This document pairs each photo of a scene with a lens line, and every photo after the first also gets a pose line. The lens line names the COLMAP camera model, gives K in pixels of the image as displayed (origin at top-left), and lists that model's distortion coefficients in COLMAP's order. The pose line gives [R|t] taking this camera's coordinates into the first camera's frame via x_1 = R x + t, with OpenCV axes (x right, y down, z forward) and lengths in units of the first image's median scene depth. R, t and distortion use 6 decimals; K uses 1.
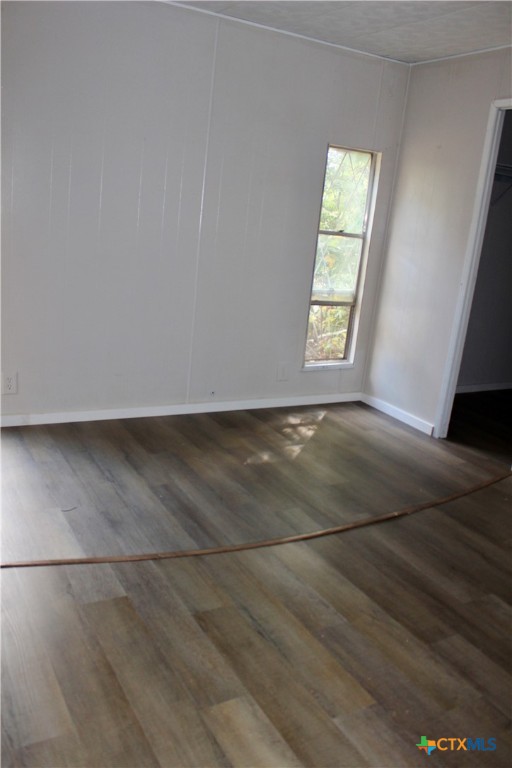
lens RADIAL K [[638.1, 0, 248.4], [0, 638.1, 382.2], [0, 0, 1]] dist [-0.109657, 0.076413]
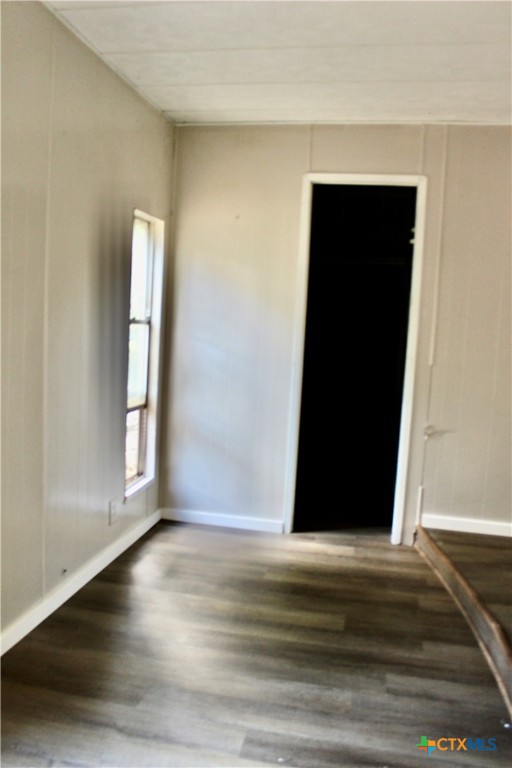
lens RADIAL K [[638.1, 0, 253.3], [0, 638.1, 399.4], [0, 0, 1]] dist [-0.109657, 0.076413]
pose [[0.657813, -0.155546, 0.736944, -0.378118], [0.218175, 0.975845, 0.011223, -0.120836], [-0.720889, 0.153400, 0.675860, 0.389141]]
